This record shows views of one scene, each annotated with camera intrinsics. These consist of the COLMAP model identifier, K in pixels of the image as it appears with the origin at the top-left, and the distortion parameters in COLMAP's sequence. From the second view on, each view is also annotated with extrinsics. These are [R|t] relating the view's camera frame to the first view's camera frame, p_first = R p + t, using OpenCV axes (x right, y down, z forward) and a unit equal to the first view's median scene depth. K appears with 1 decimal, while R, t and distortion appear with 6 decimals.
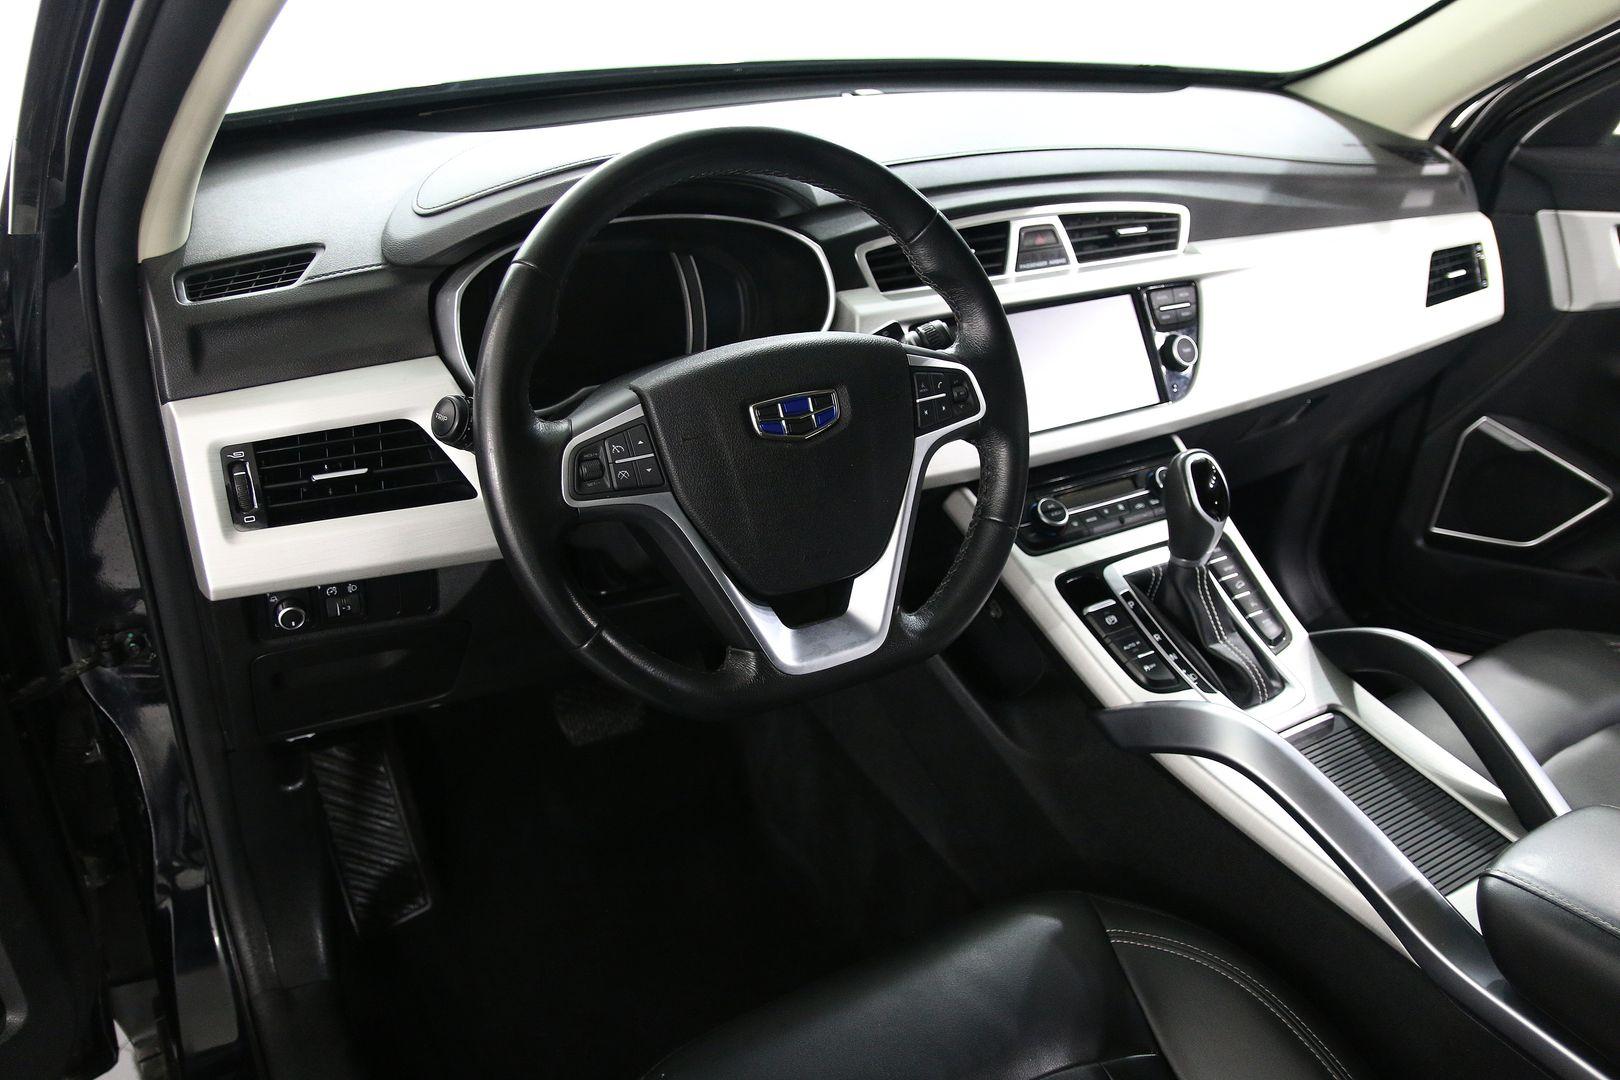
lens RADIAL K [[1166.2, 0, 810.0], [0, 1166.2, 540.0], [0, 0, 1]] dist [-0.065984, -0.002929]
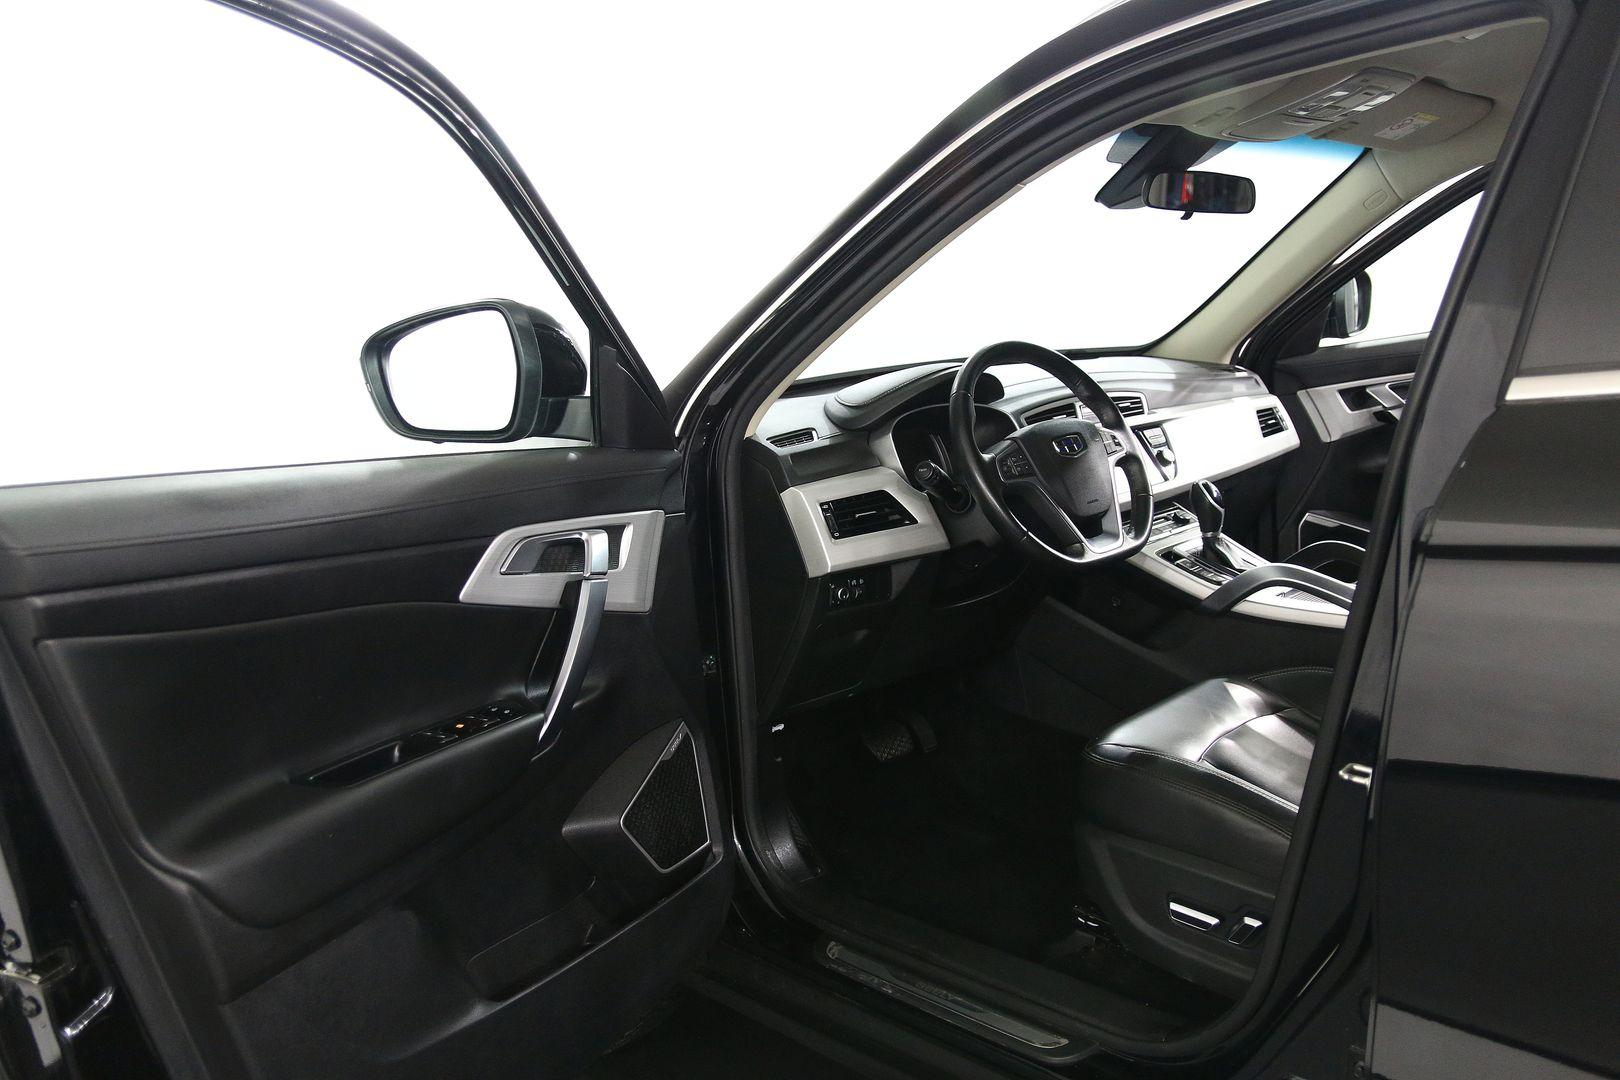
lens RADIAL K [[1166.2, 0, 810.0], [0, 1166.2, 540.0], [0, 0, 1]] dist [-0.065984, -0.002929]
pose [[0.967269, -0.160976, 0.196158, -0.662216], [0.219666, 0.918178, -0.329690, 0.475400], [-0.127036, 0.361988, 0.923486, -0.669796]]
